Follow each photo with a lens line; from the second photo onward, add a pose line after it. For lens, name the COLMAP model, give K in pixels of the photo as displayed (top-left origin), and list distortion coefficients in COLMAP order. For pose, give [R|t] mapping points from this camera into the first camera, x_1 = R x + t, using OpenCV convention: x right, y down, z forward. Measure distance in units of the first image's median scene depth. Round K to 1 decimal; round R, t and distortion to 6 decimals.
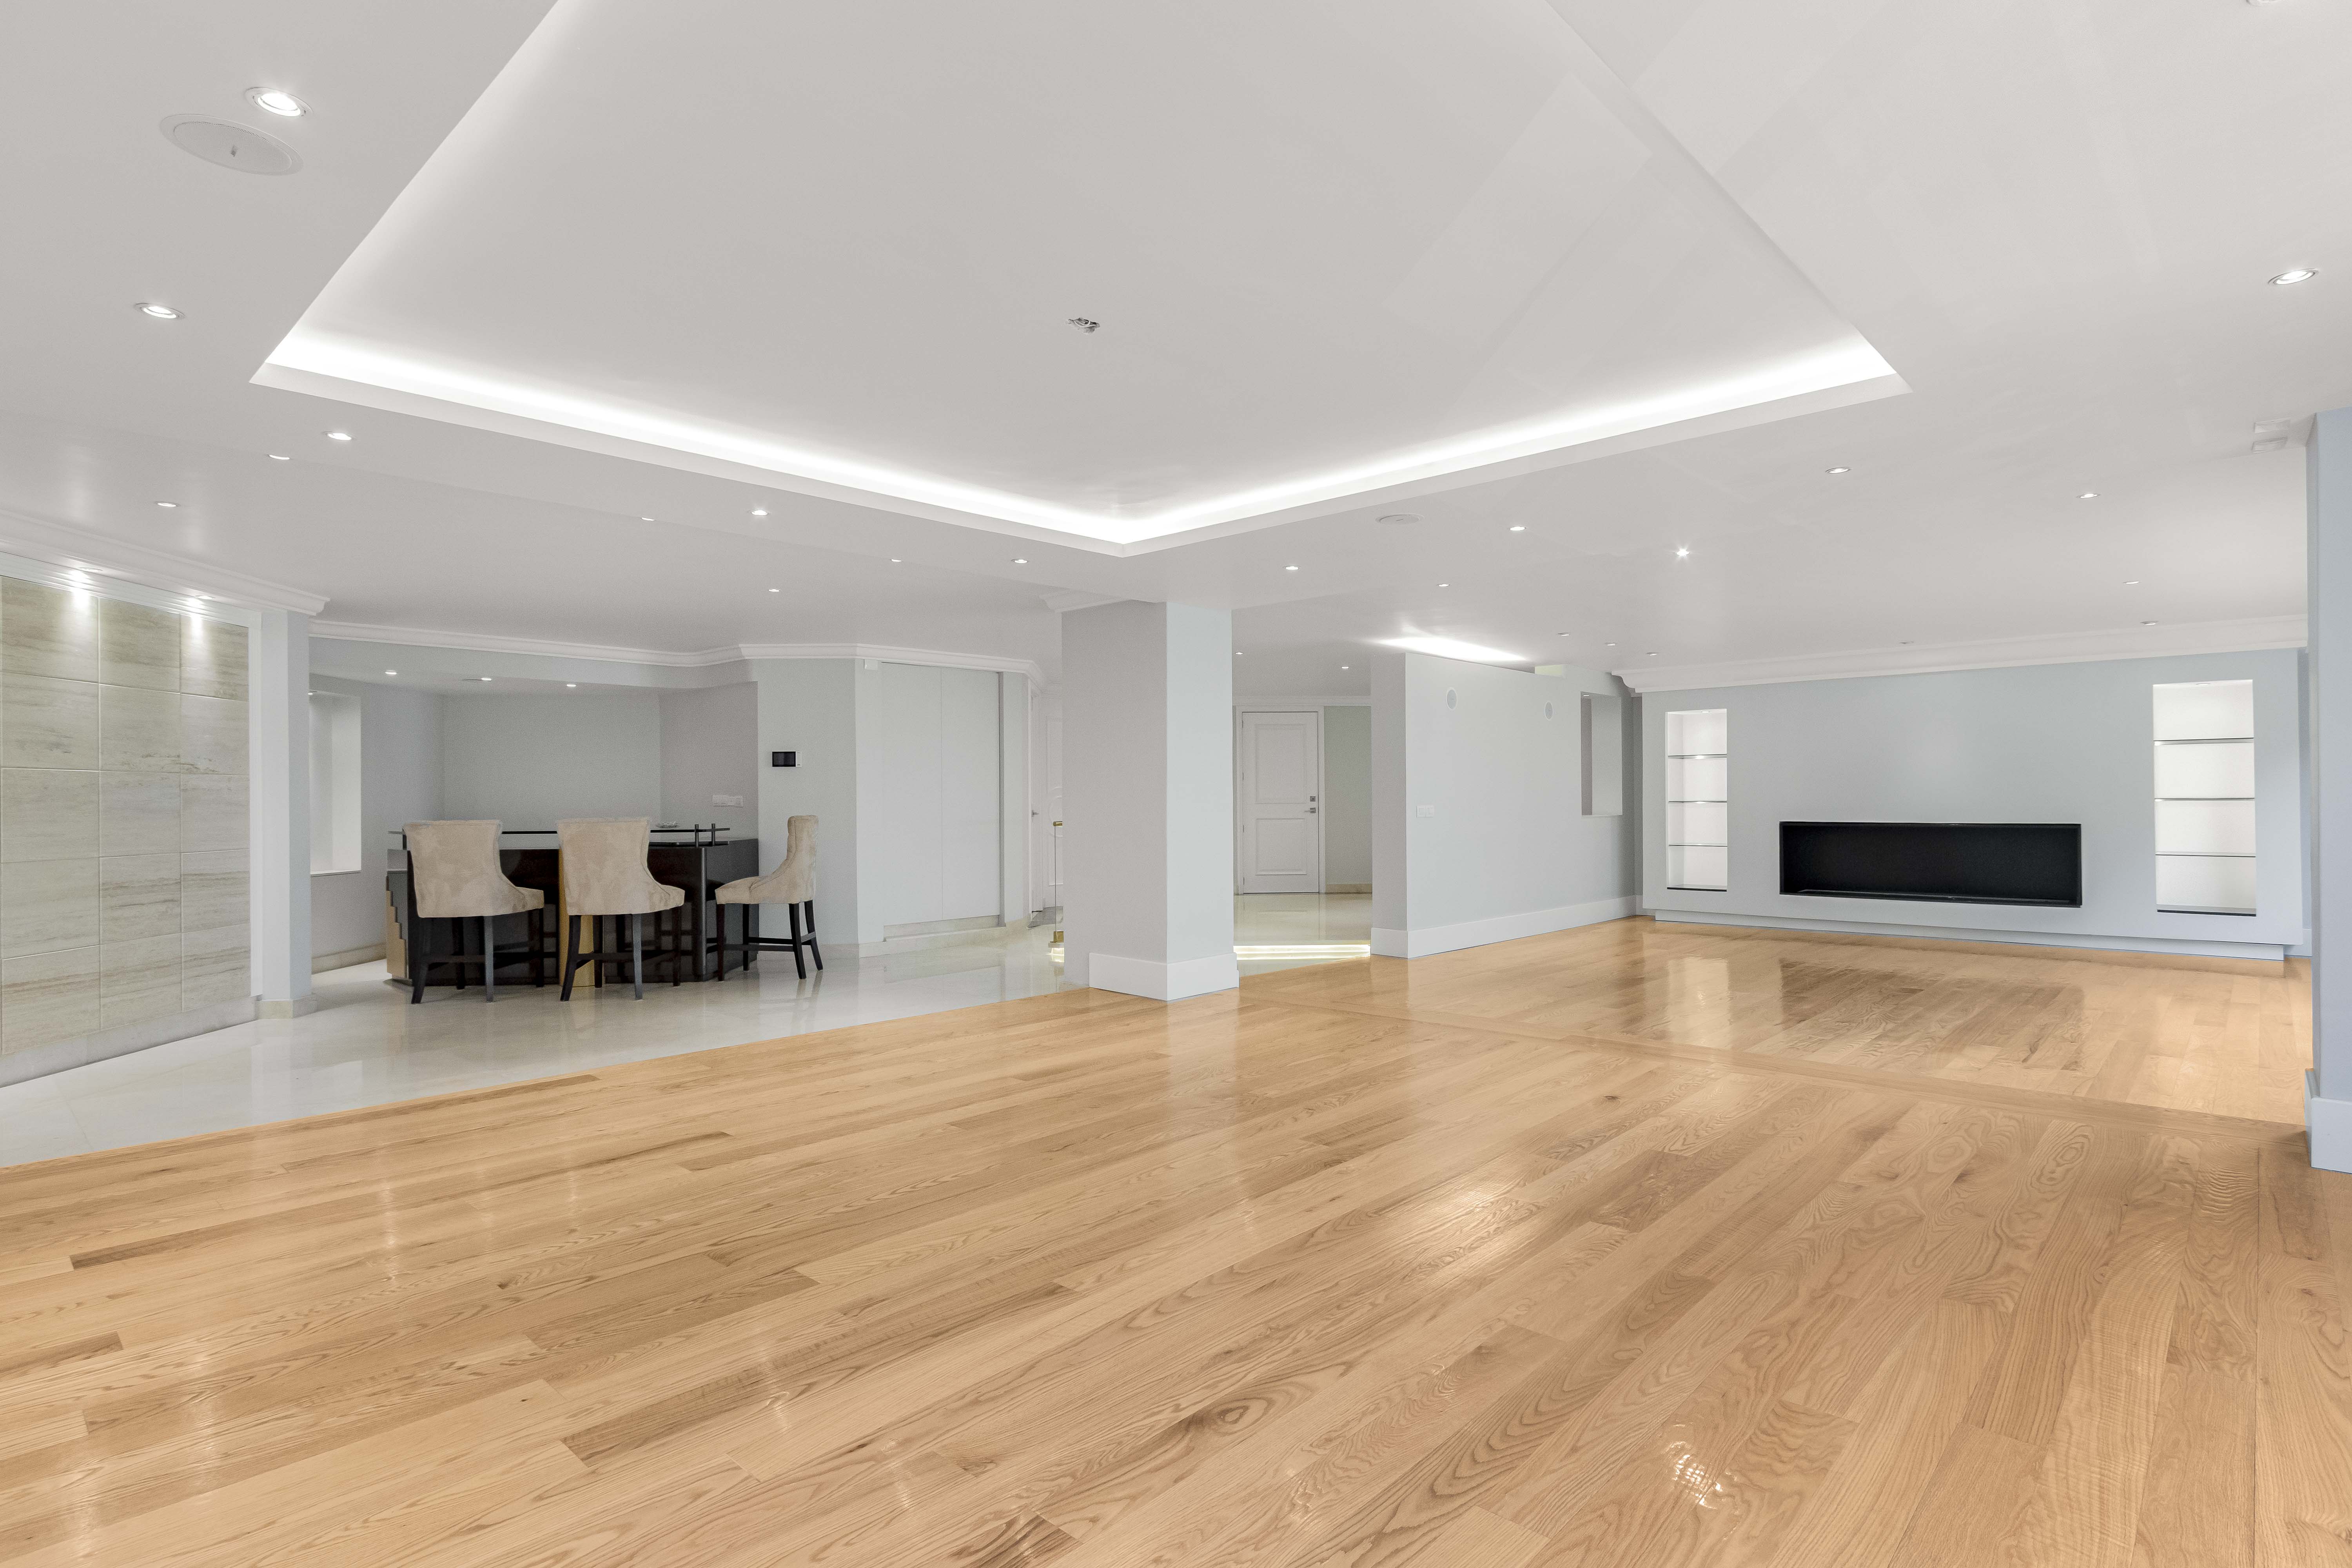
lens RADIAL K [[1165.0, 0, 1176.0], [0, 1165.0, 784.0], [0, 0, 1]] dist [0.003514, -0.000421]
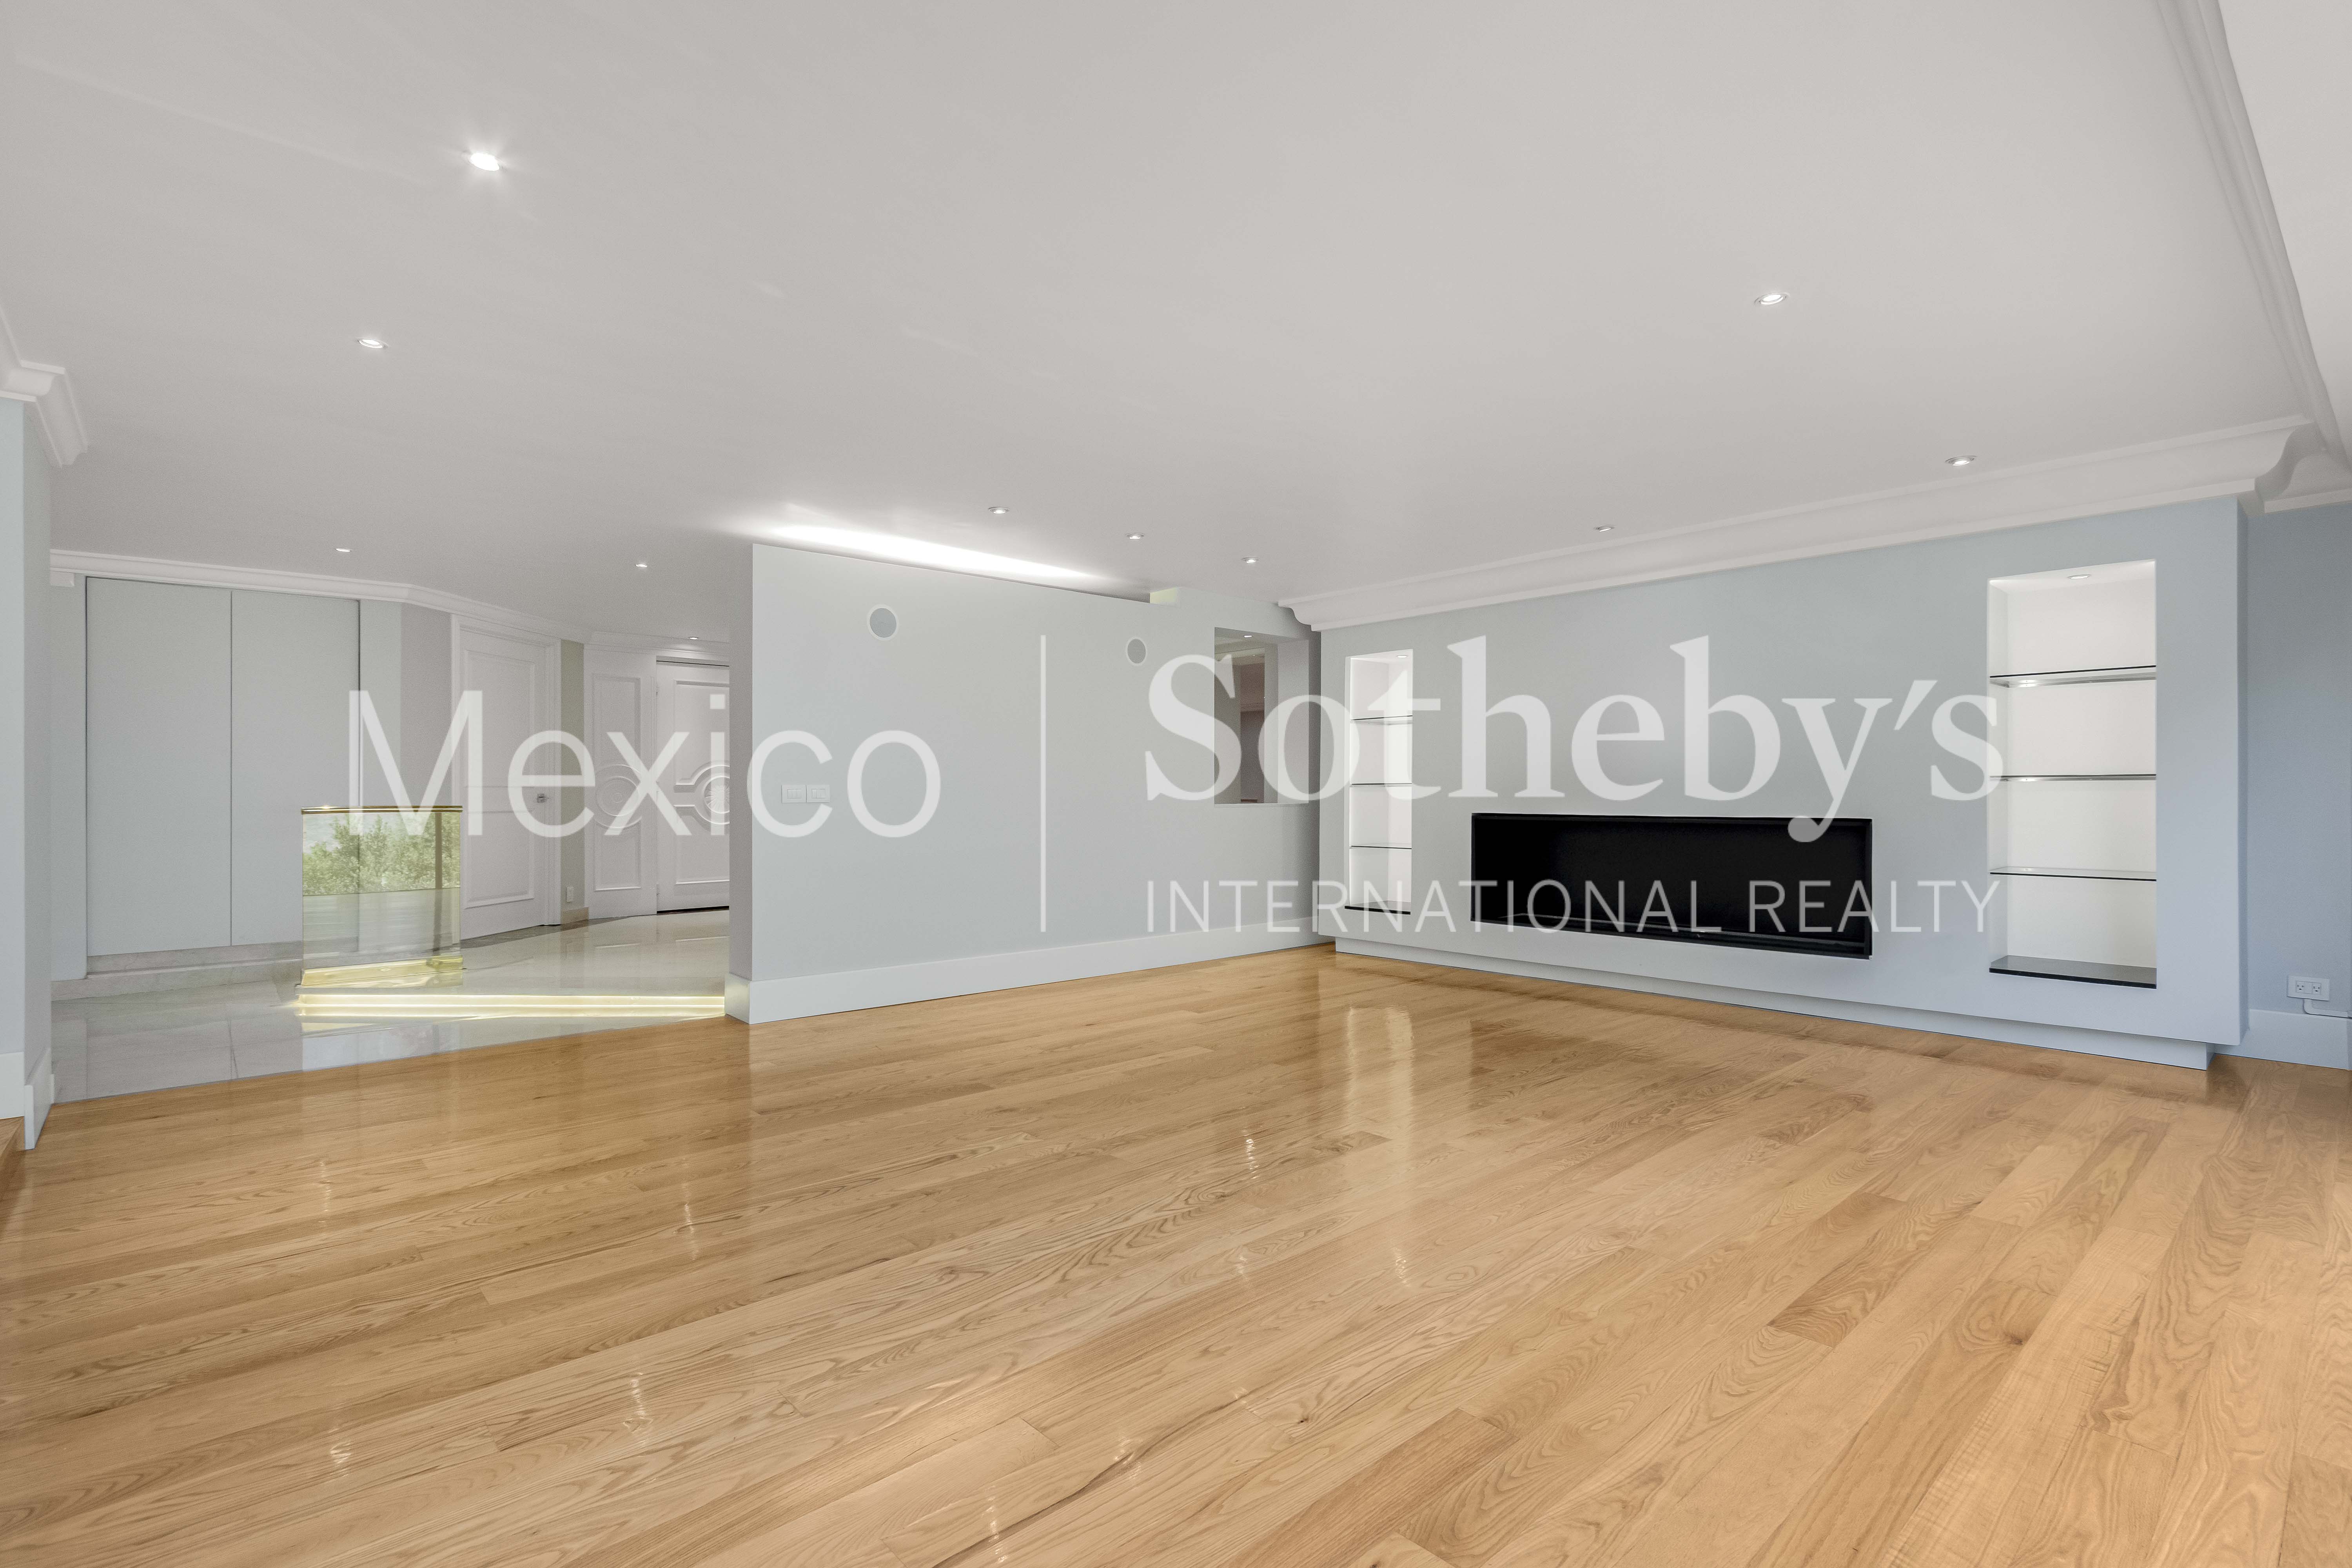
lens RADIAL K [[1102.1, 0, 1191.3], [0, 1102.1, 794.3], [0, 0, 1]] dist [0.002121, -0.000420]
pose [[0.997243, 0.003846, -0.074104, 0.494273], [-0.002601, 0.999854, 0.016889, 0.013210], [0.074158, -0.016650, 0.997107, 0.433066]]
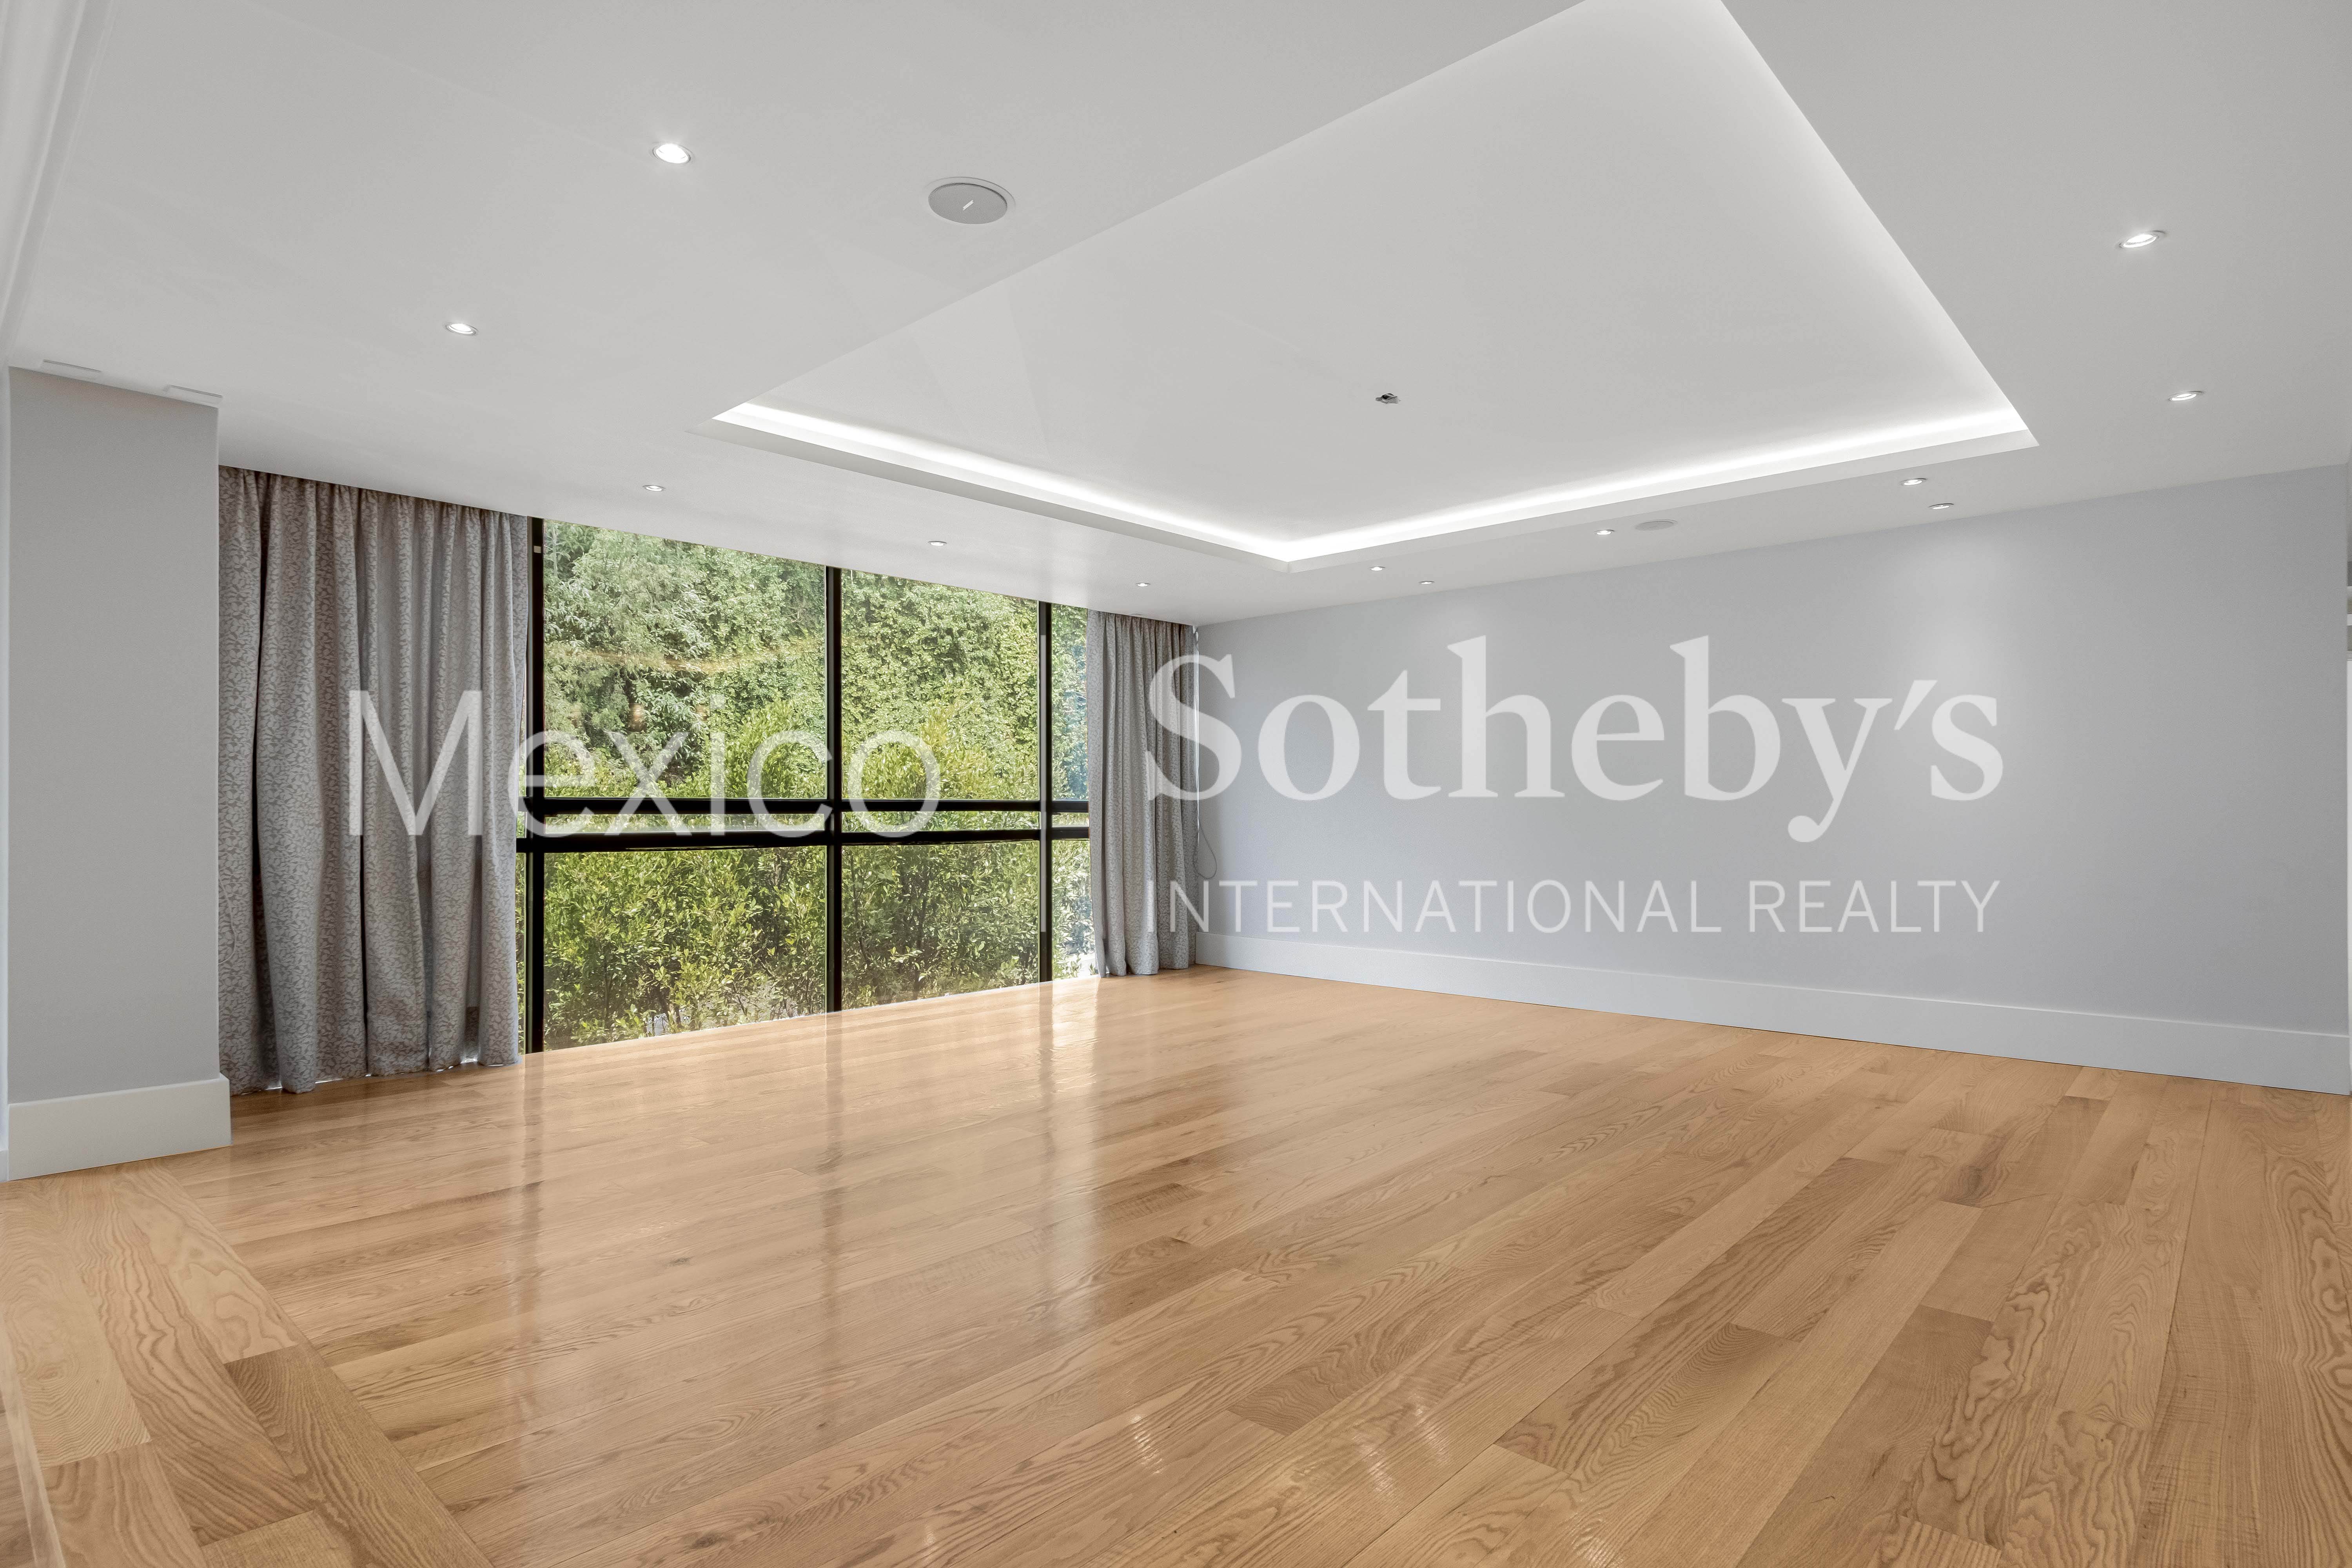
lens RADIAL K [[1186.8, 0, 1193.3], [0, 1186.8, 813.5], [0, 0, 1]] dist [-0.000275, -0.000641]
pose [[-0.999730, 0.009449, -0.021215, 0.058387], [0.009697, 0.999886, -0.011604, 0.022391], [0.021103, -0.011806, -0.999708, 0.814540]]
